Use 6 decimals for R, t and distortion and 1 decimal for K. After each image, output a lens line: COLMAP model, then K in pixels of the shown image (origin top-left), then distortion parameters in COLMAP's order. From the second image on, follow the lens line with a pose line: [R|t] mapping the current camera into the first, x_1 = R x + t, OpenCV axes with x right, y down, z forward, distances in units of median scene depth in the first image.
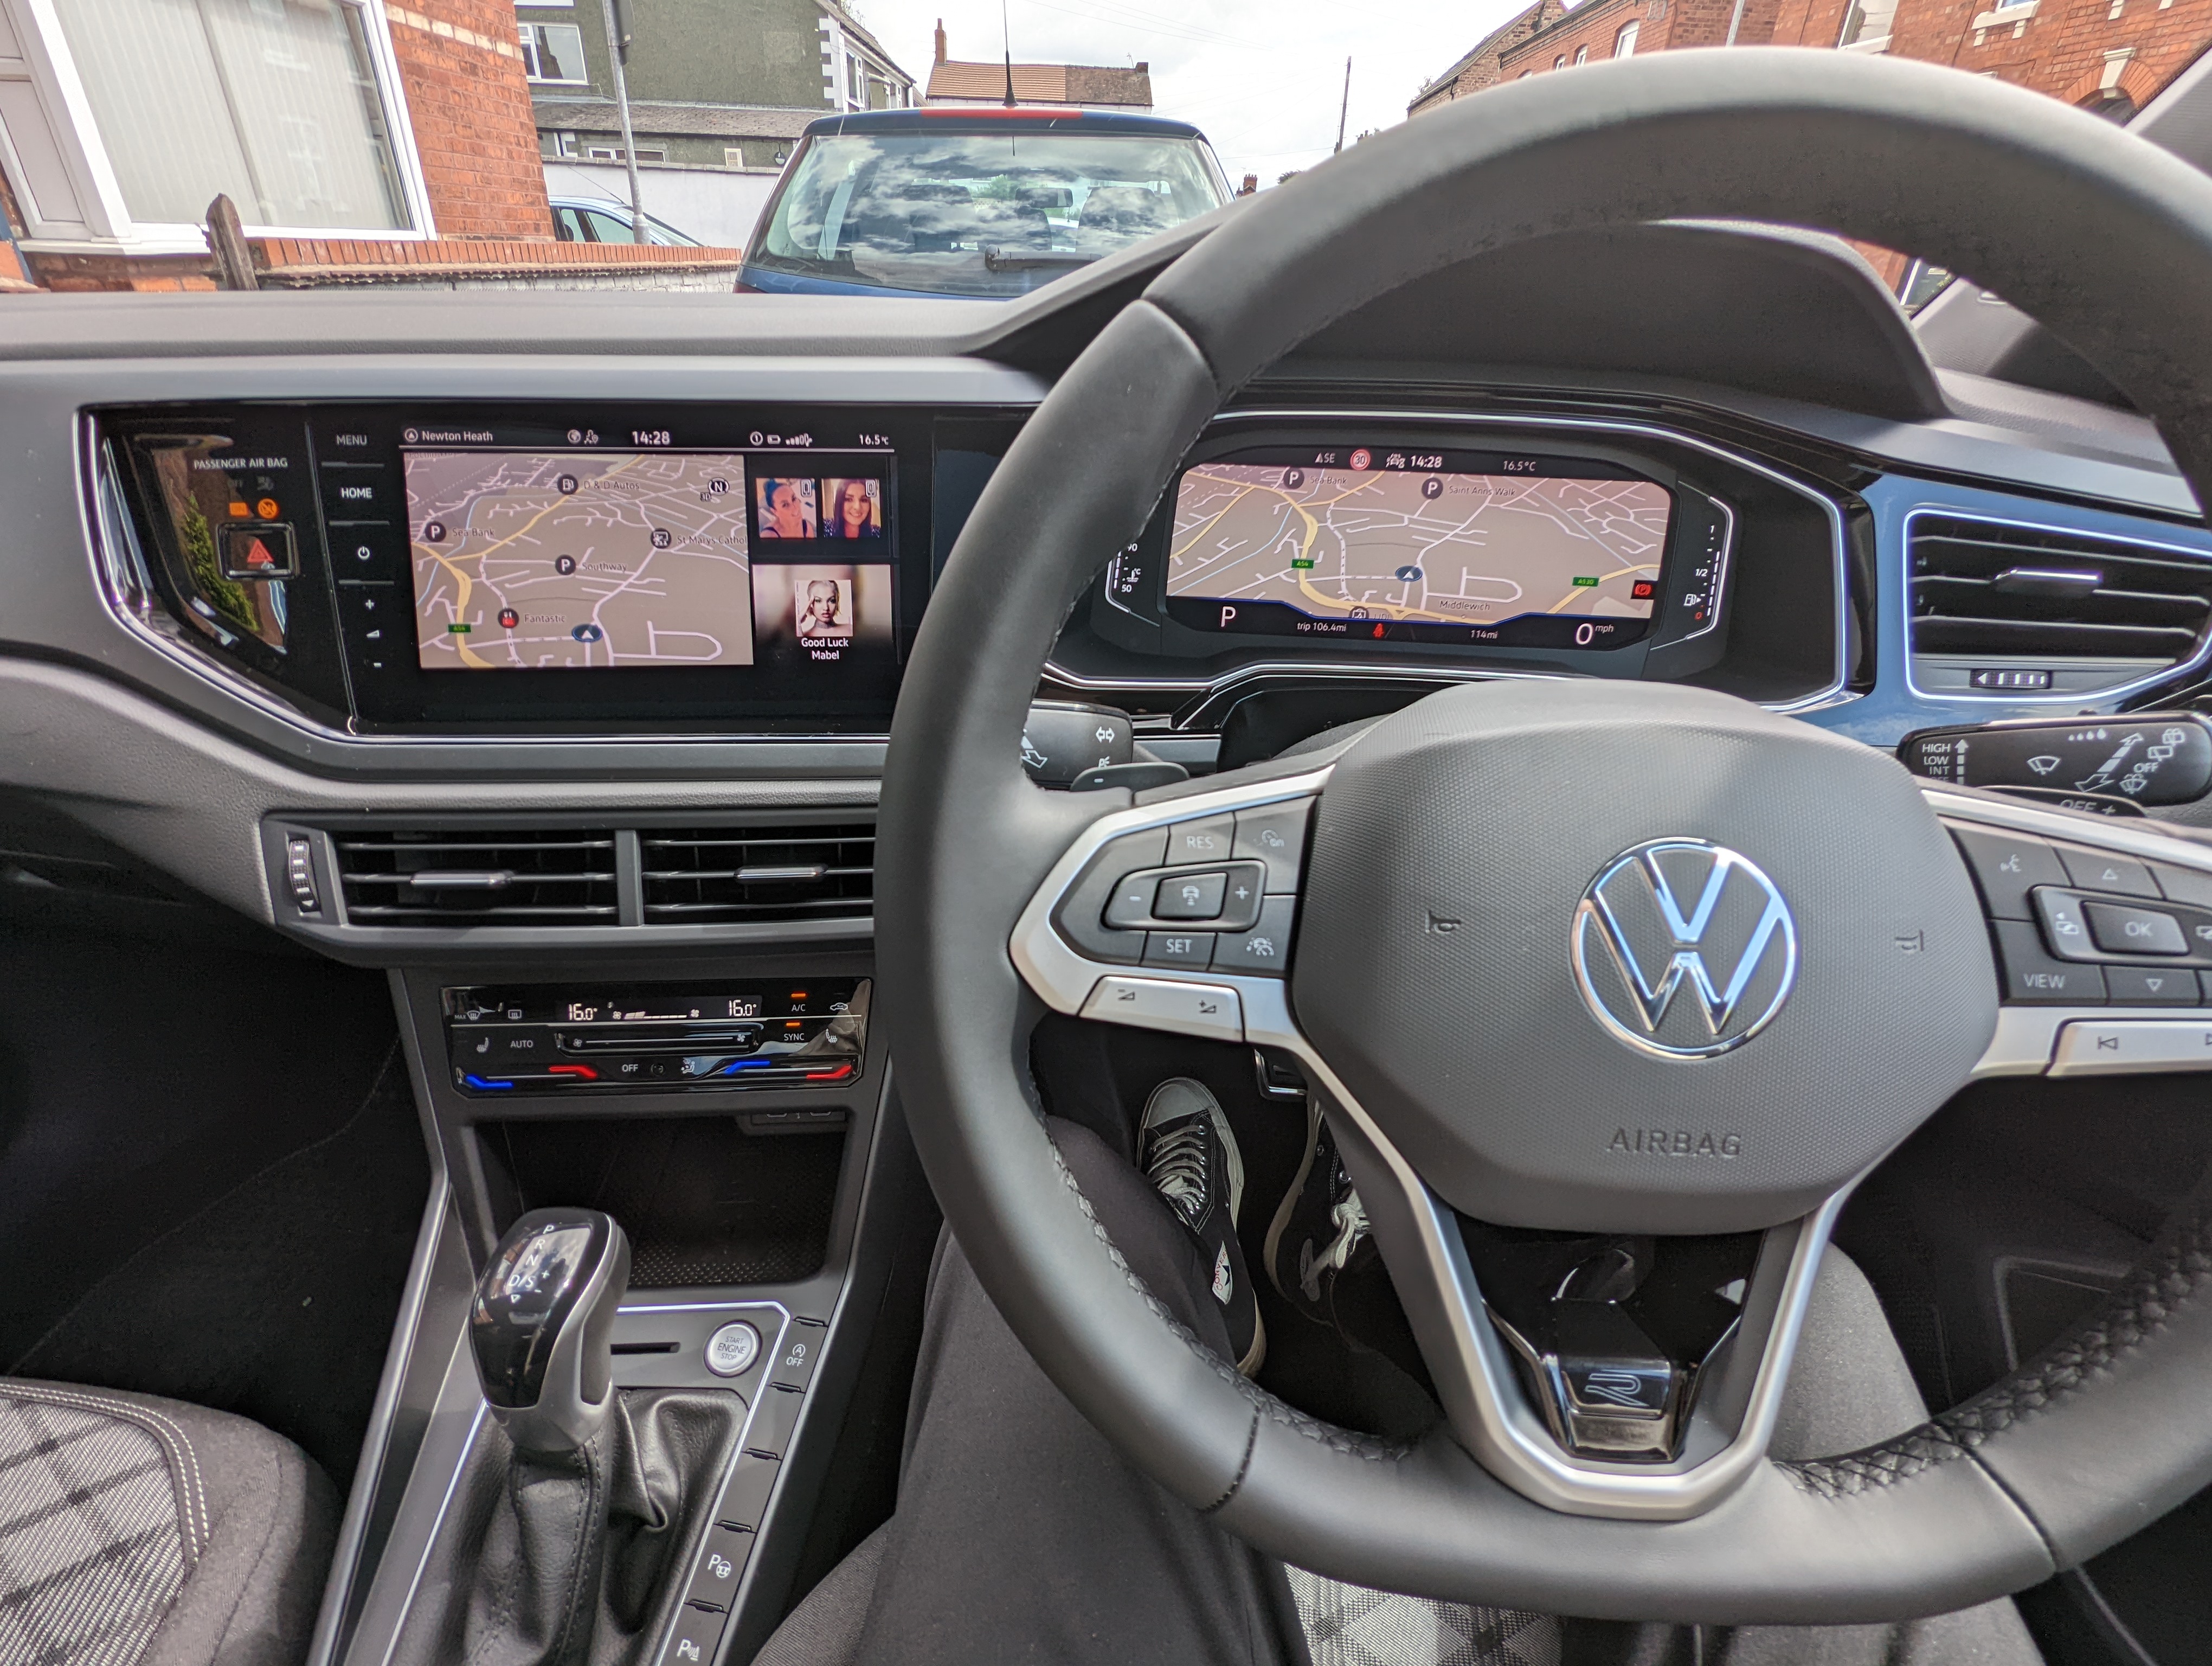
lens RADIAL K [[1031.6, 0, 1105.2], [0, 1031.6, 828.3], [0, 0, 1]] dist [-0.007156, 0.003734]
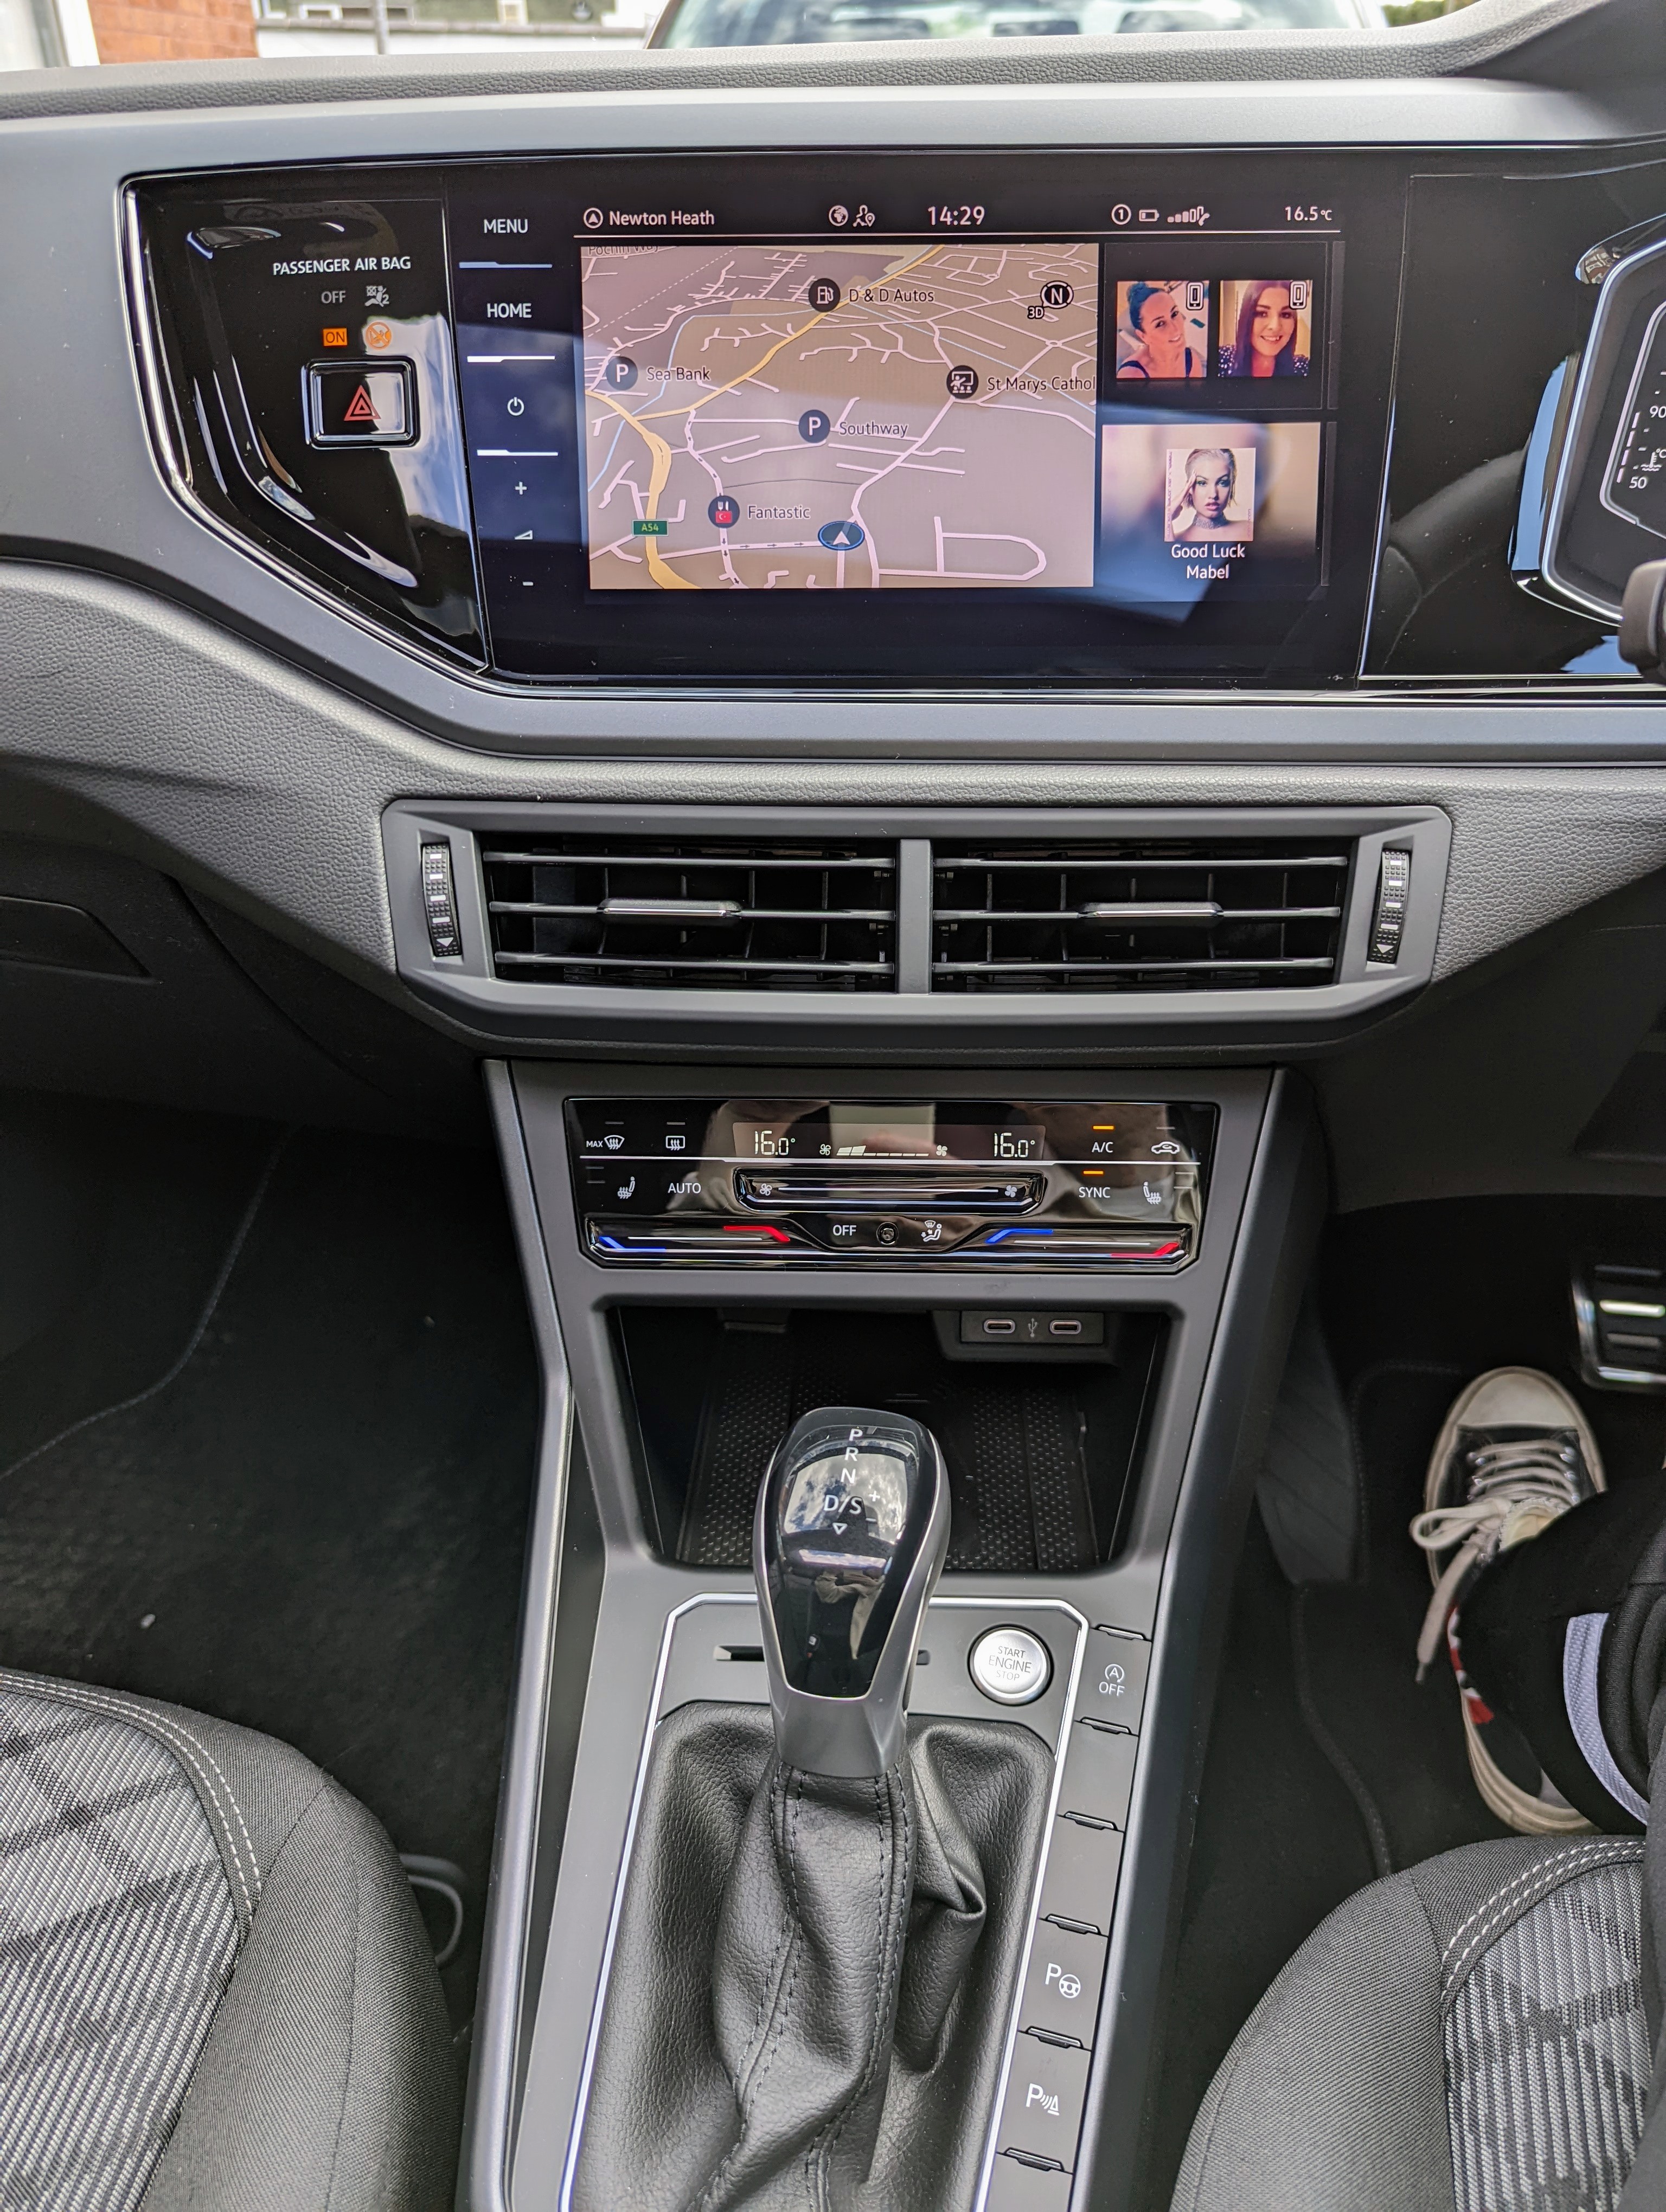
lens RADIAL K [[1553.5, 0, 837.5], [0, 1553.5, 1107.8], [0, 0, 1]] dist [0.019616, -0.018994]
pose [[0.995311, 0.024097, -0.093674, -0.410090], [-0.021147, 0.999253, 0.032357, 0.134691], [0.094383, -0.030224, 0.995077, 0.030021]]
